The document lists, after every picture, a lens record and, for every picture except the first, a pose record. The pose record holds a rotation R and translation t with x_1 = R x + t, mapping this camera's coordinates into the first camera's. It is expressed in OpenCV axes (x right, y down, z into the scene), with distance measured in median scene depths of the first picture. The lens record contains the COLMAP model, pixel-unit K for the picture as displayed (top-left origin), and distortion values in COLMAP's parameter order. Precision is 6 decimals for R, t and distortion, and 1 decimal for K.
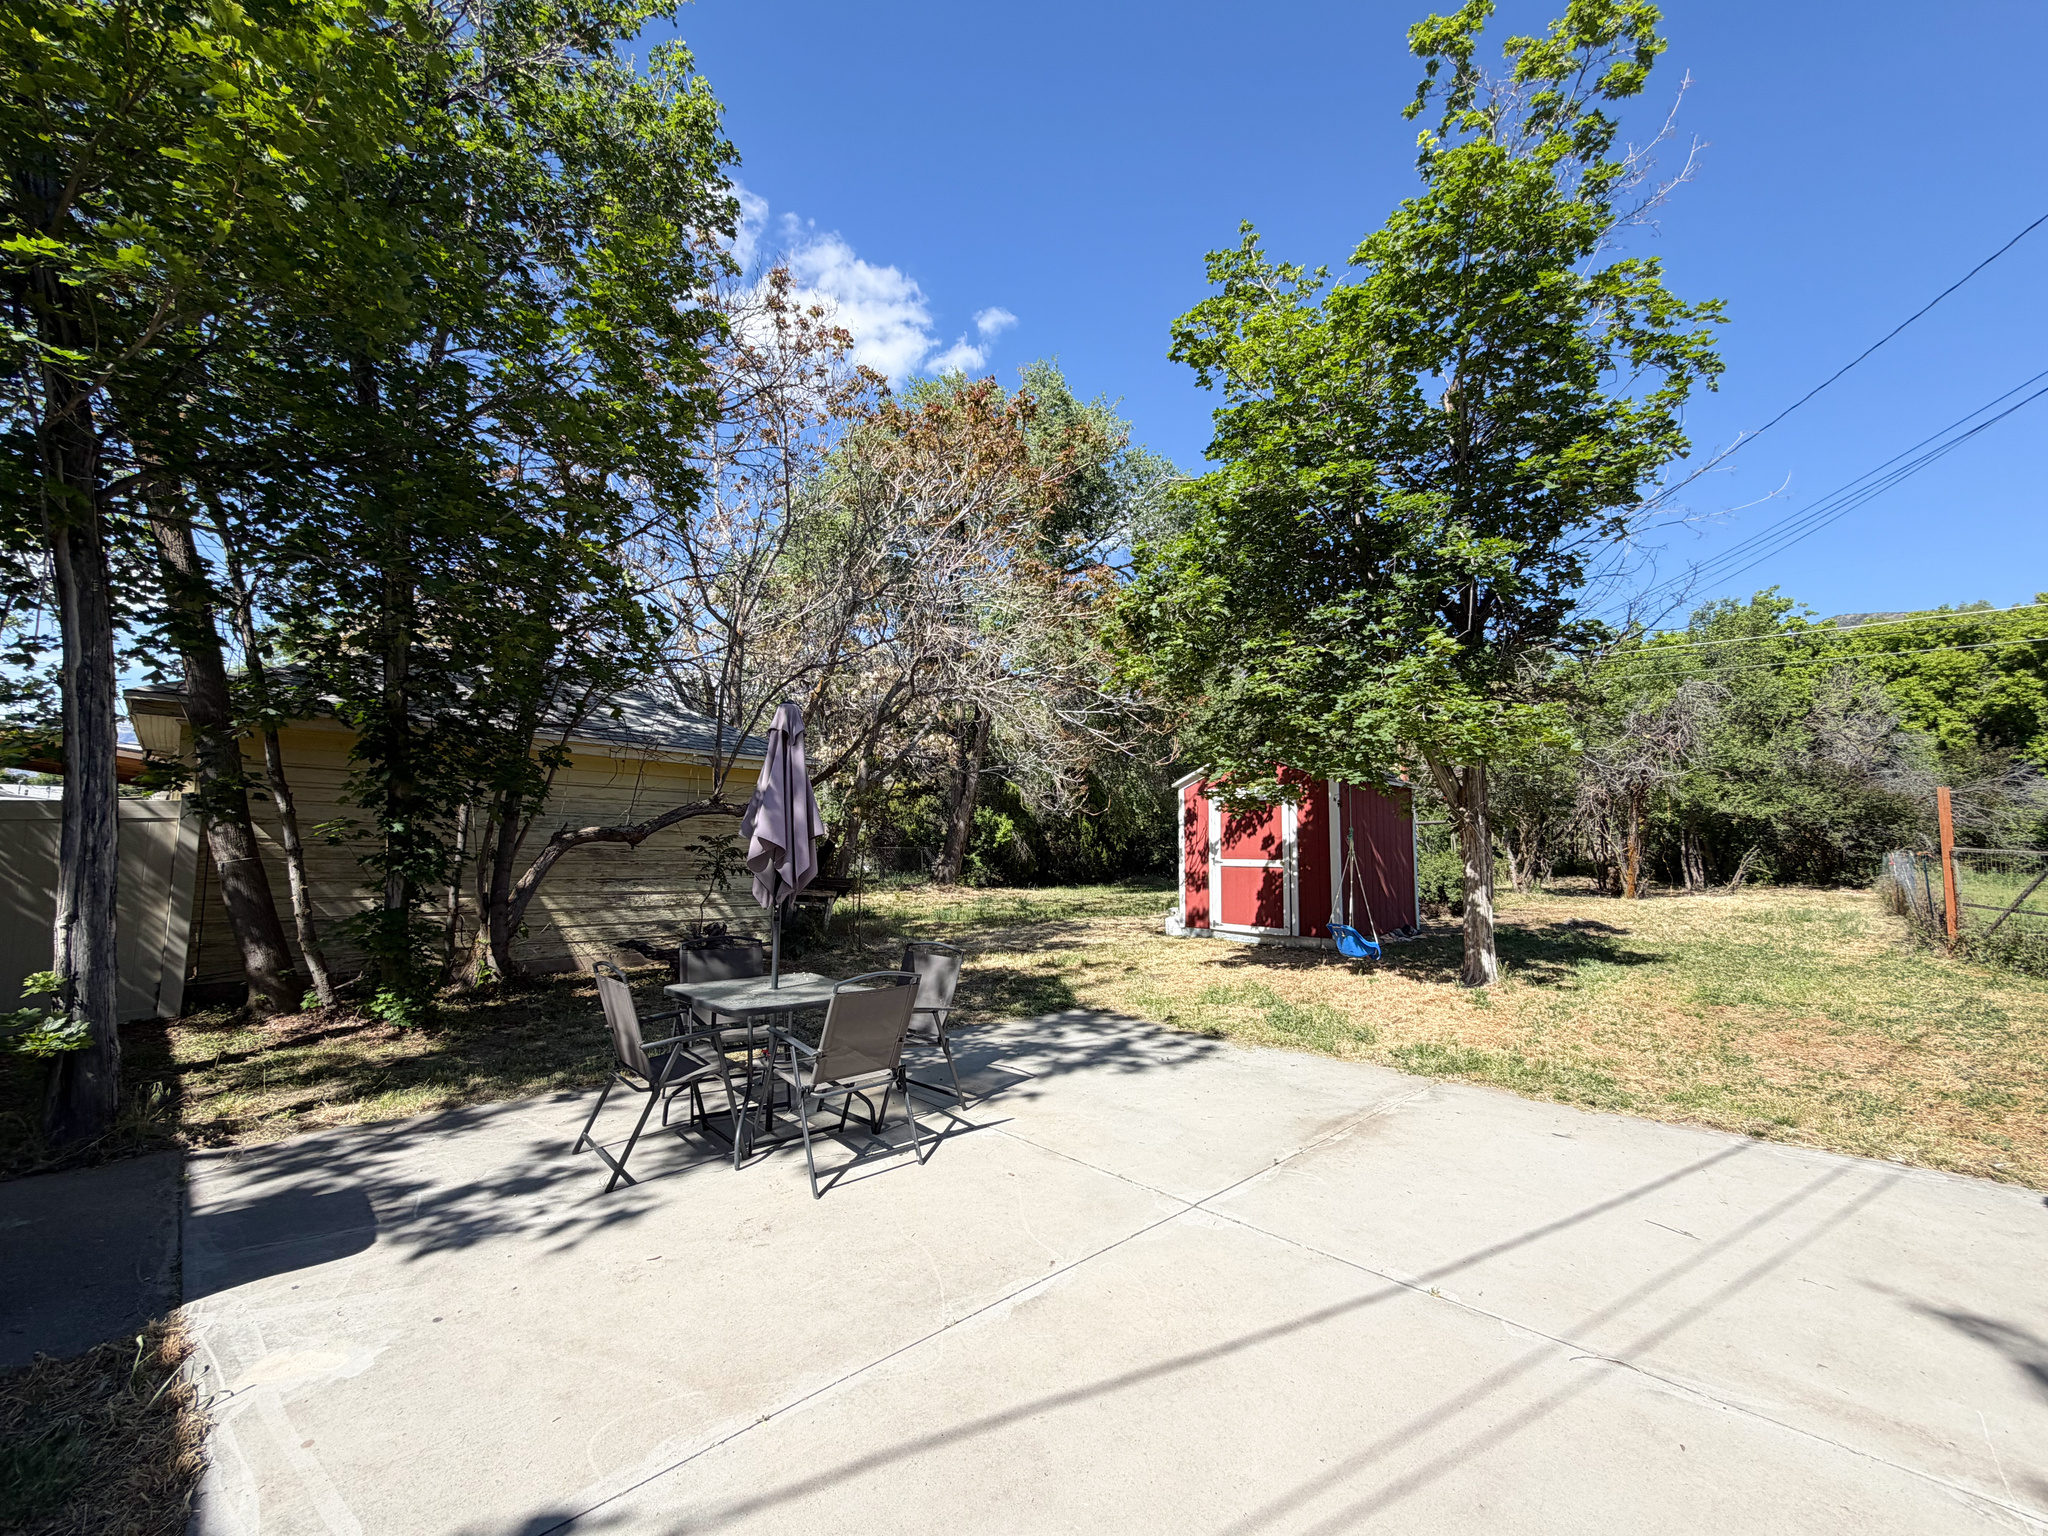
lens RADIAL K [[839.4, 0, 1003.6], [0, 839.4, 761.7], [0, 0, 1]] dist [-0.002623, -0.000973]
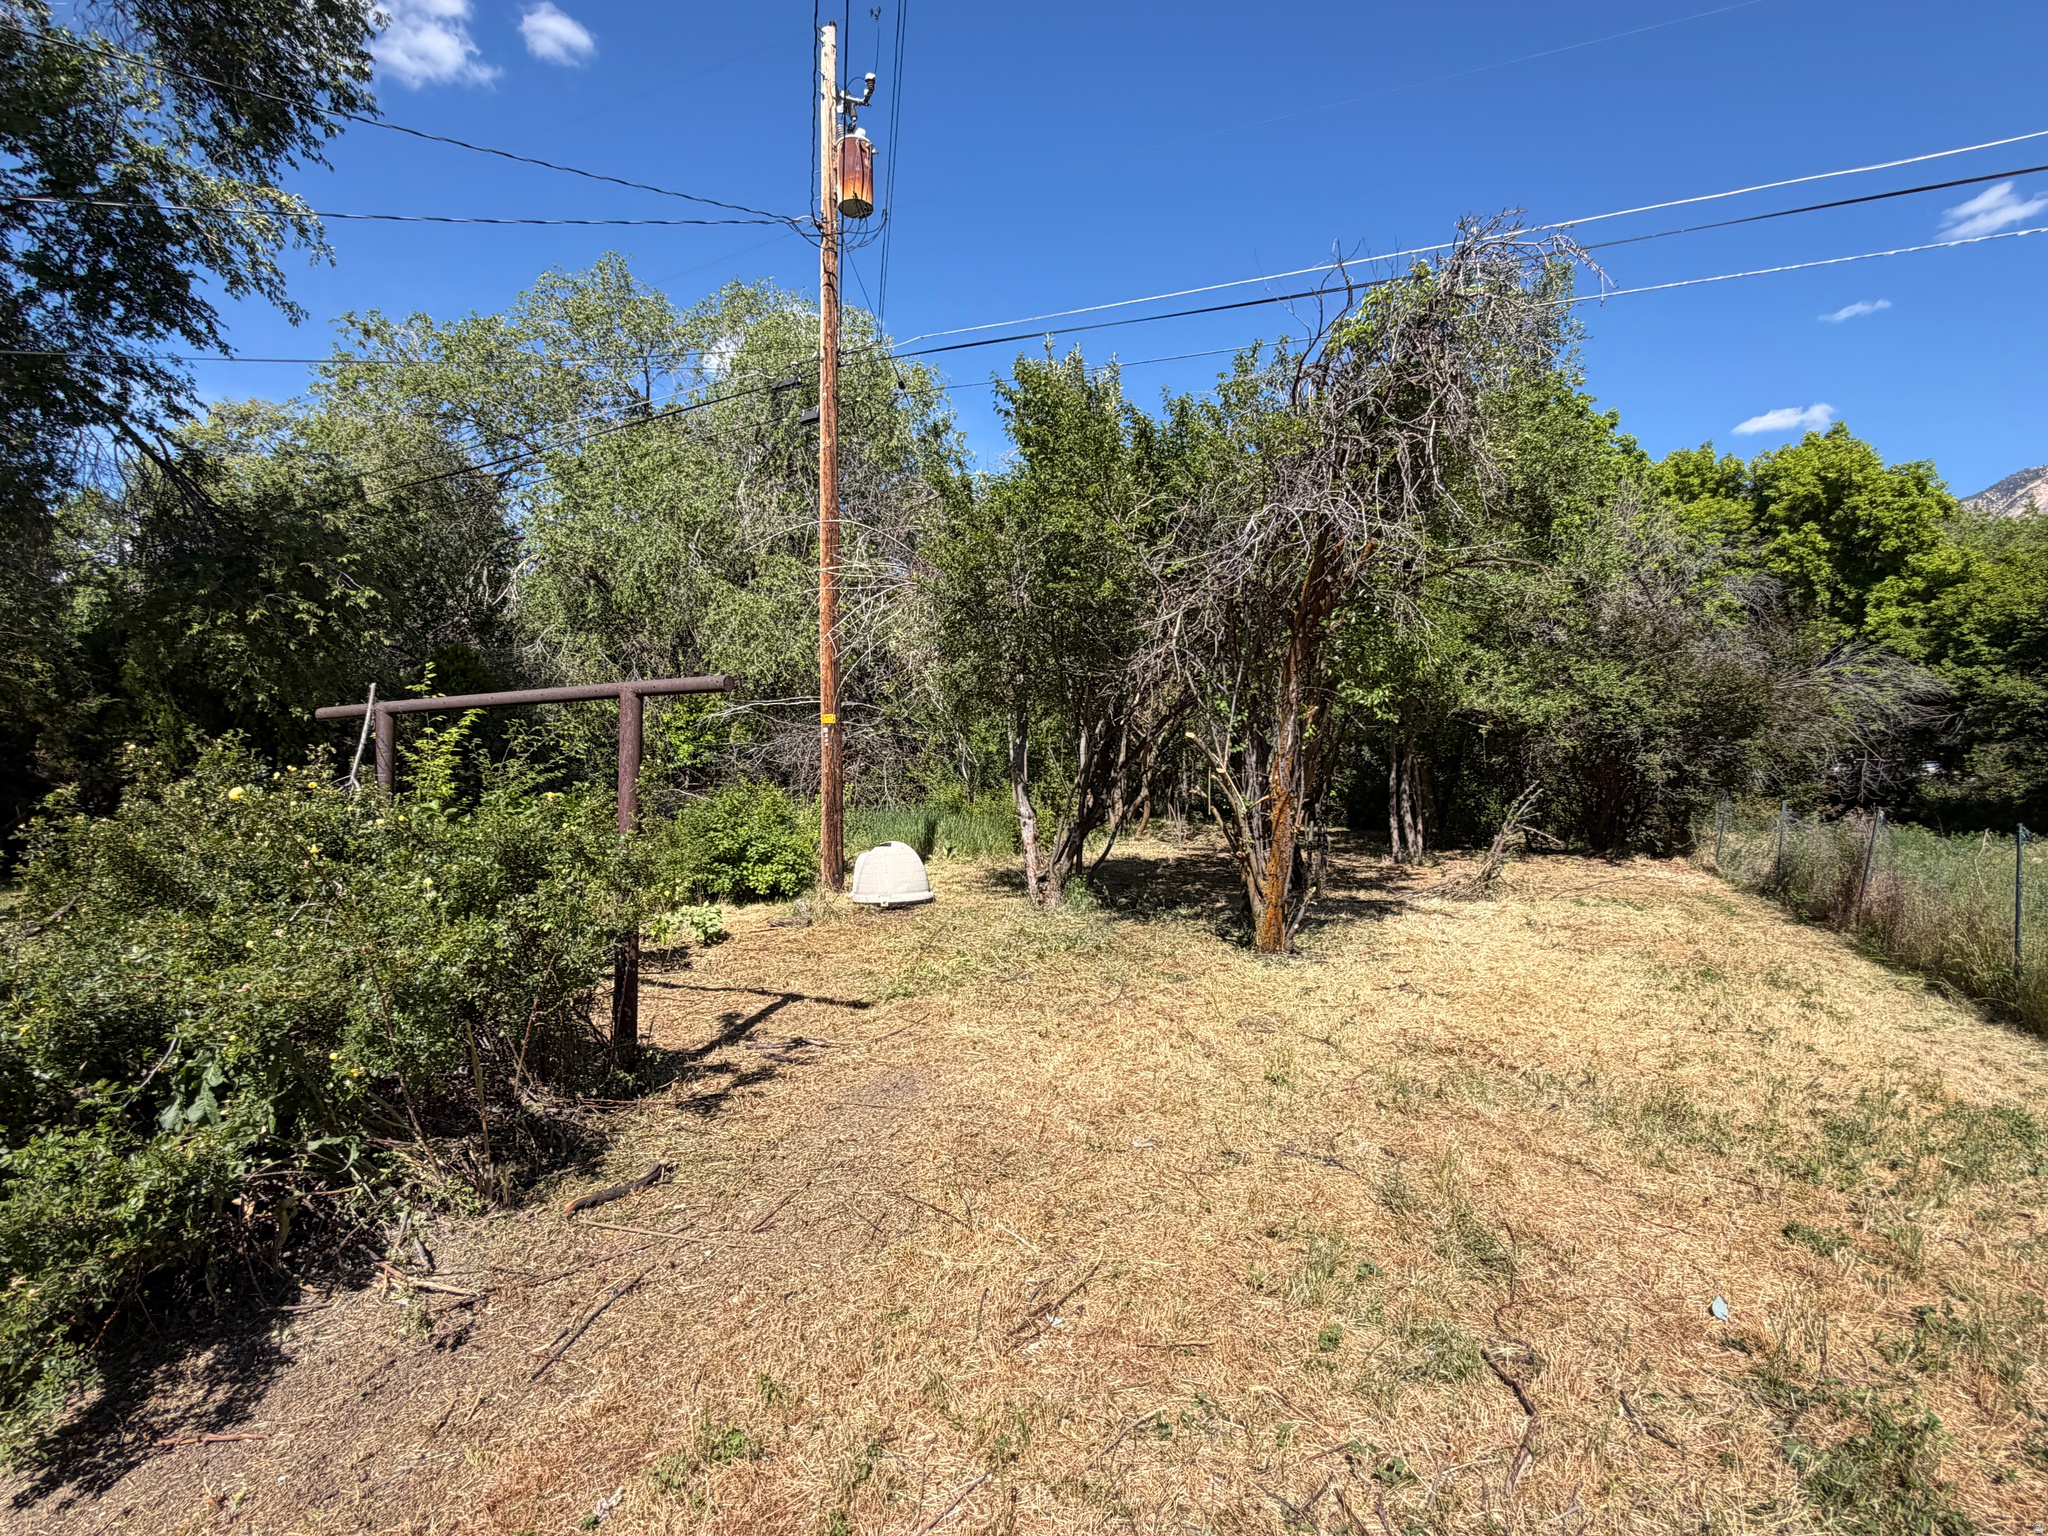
lens RADIAL K [[1007.5, 0, 1019.3], [0, 1007.5, 767.9], [0, 0, 1]] dist [0.002156, 0.000127]
pose [[0.942912, 0.003658, 0.333021, 0.419648], [-0.038882, 0.994311, 0.099170, 0.046463], [-0.330763, -0.106457, 0.937690, 0.535278]]
